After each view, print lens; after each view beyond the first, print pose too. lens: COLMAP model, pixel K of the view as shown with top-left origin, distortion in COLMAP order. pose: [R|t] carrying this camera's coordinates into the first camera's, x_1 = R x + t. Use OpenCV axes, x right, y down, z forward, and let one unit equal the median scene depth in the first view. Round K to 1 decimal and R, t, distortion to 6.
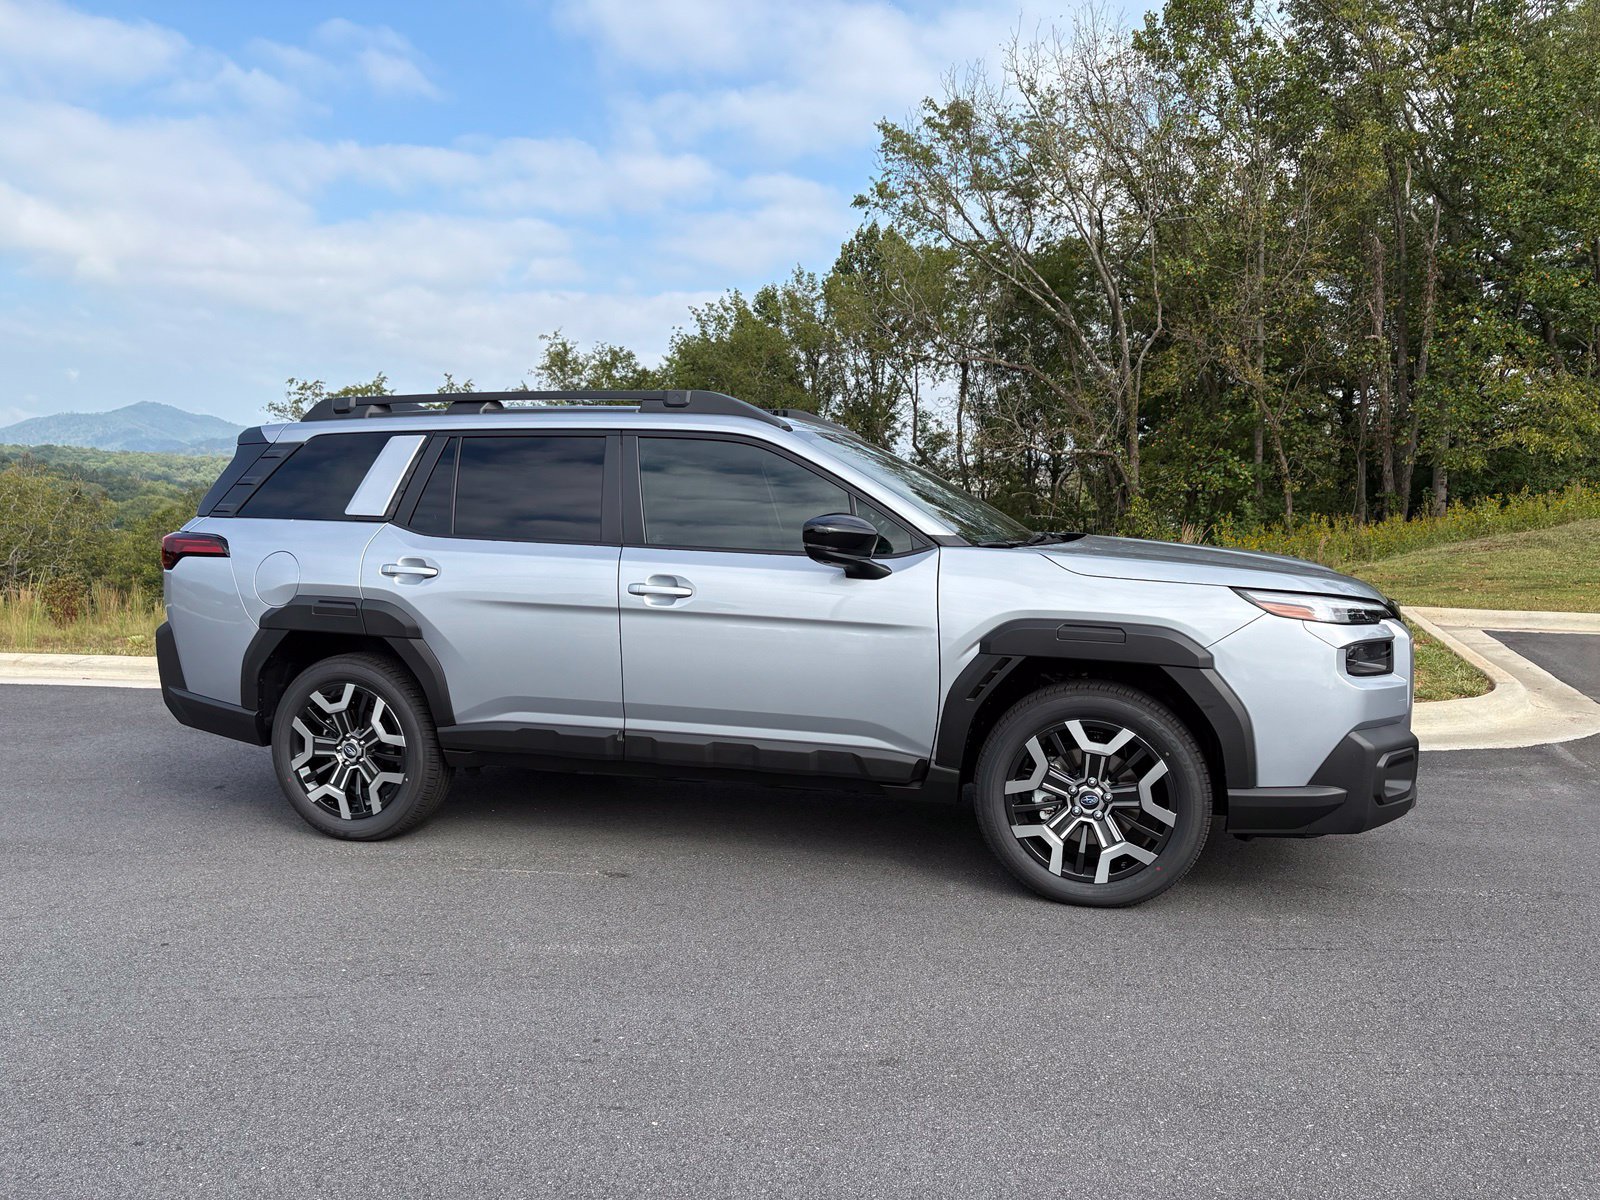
lens RADIAL K [[1214.7, 0, 804.3], [0, 1214.7, 609.4], [0, 0, 1]] dist [0.051032, -0.056705]
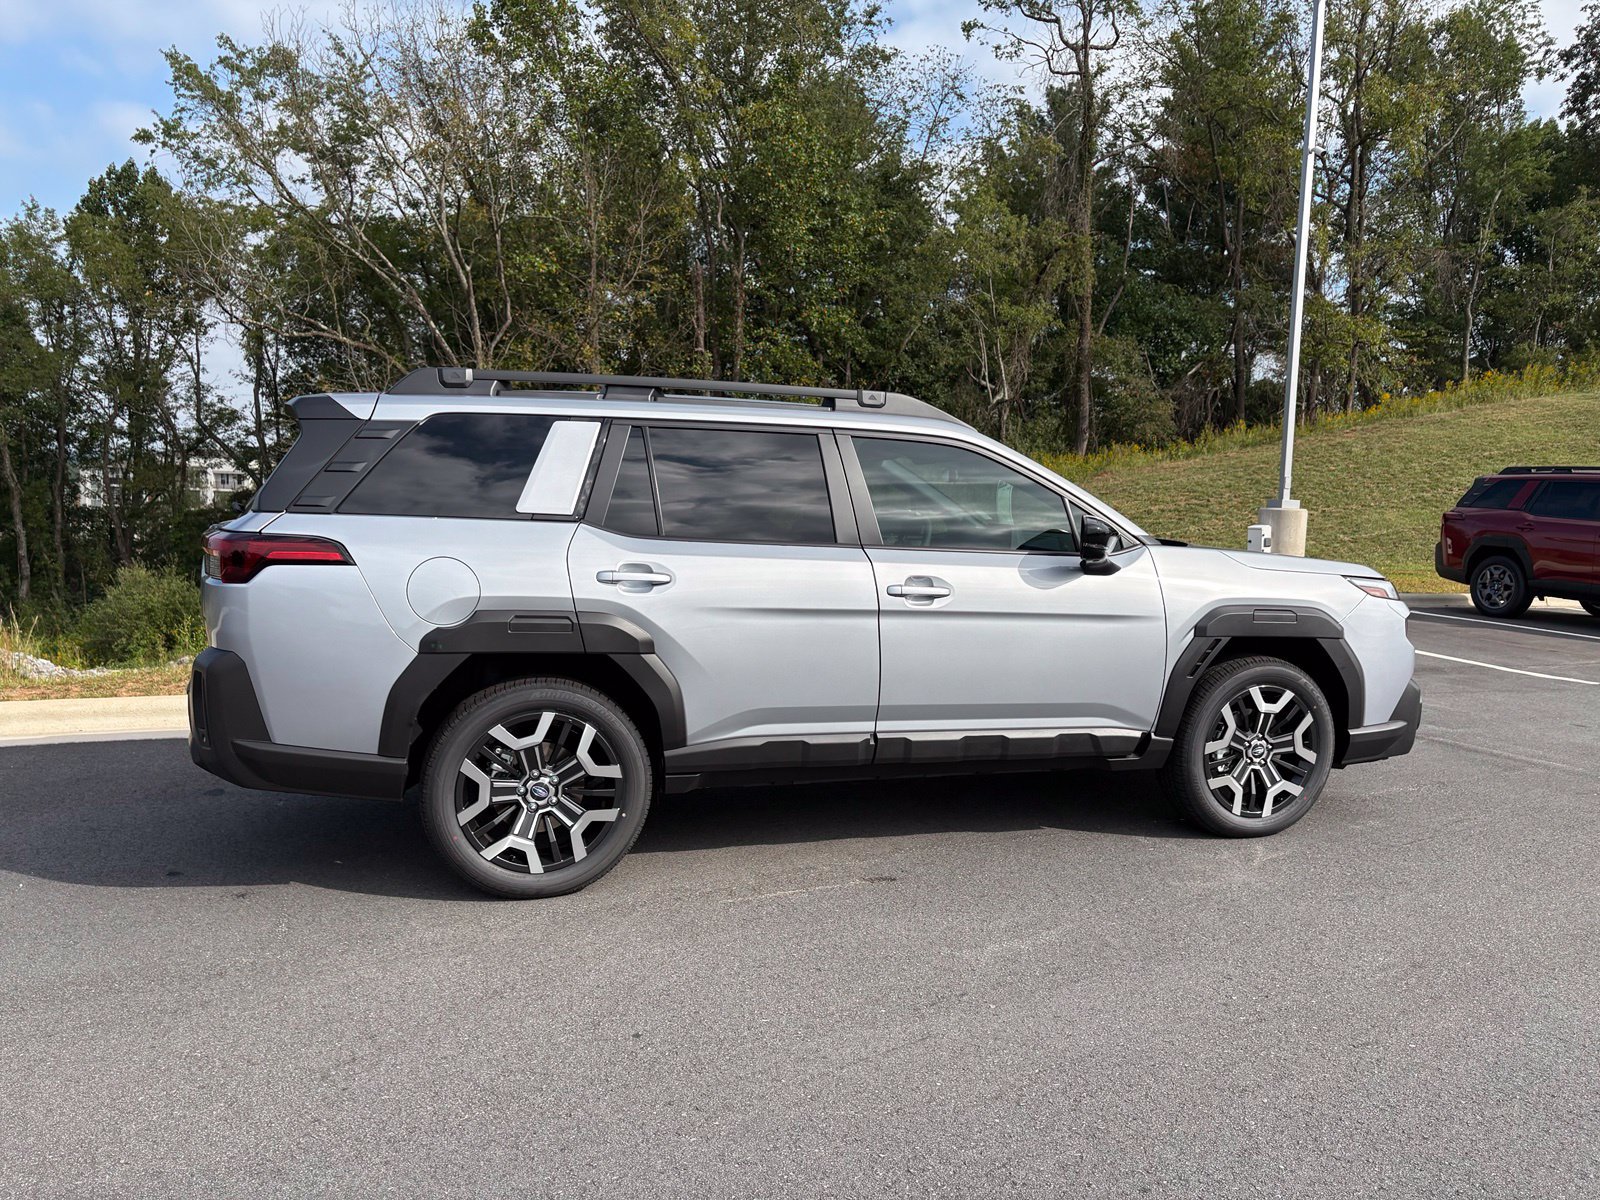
lens RADIAL K [[1214.7, 0, 804.3], [0, 1214.7, 609.4], [0, 0, 1]] dist [0.051032, -0.056705]
pose [[0.823169, -0.038022, 0.566522, -0.698987], [0.032636, 0.999274, 0.019646, -0.021318], [-0.566858, 0.002317, 0.823812, 0.202171]]
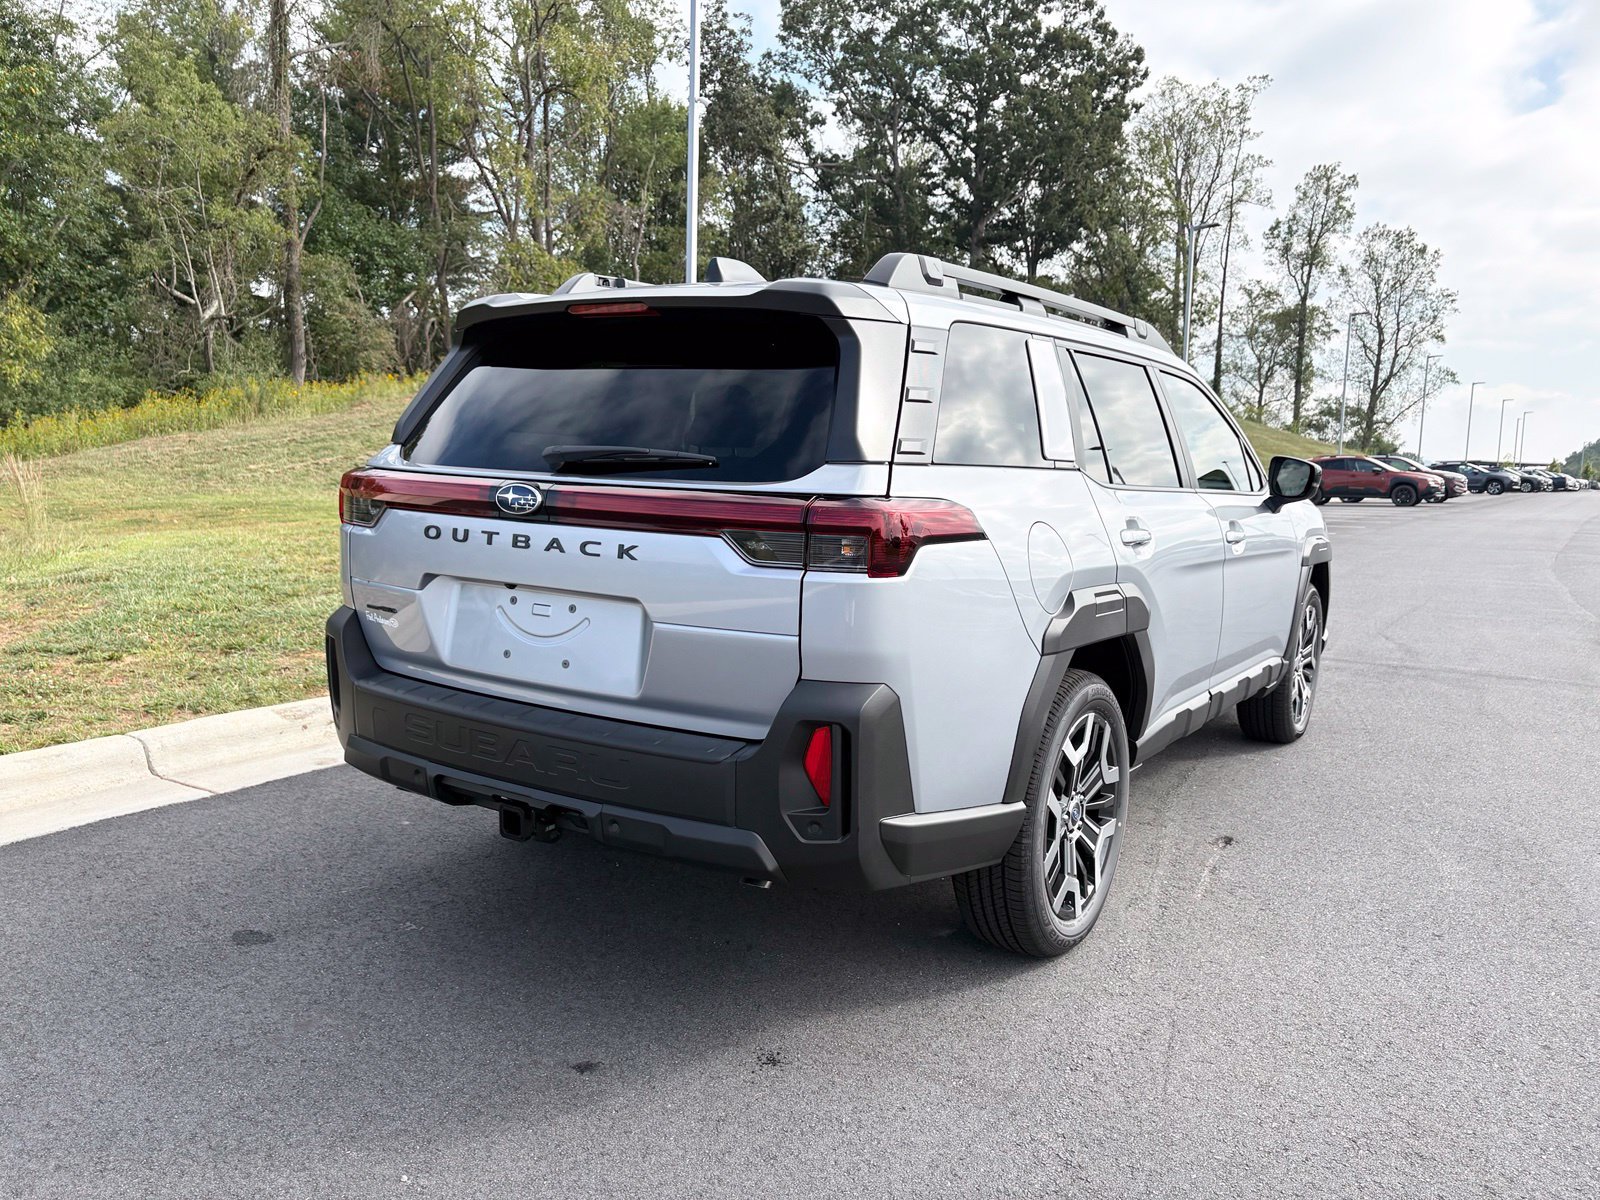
lens RADIAL K [[1214.7, 0, 804.3], [0, 1214.7, 609.4], [0, 0, 1]] dist [0.051032, -0.056705]
pose [[0.279930, -0.121001, 0.952364, -1.044691], [0.062937, 0.992204, 0.107563, -0.077124], [-0.957955, 0.029829, 0.285363, 0.955900]]
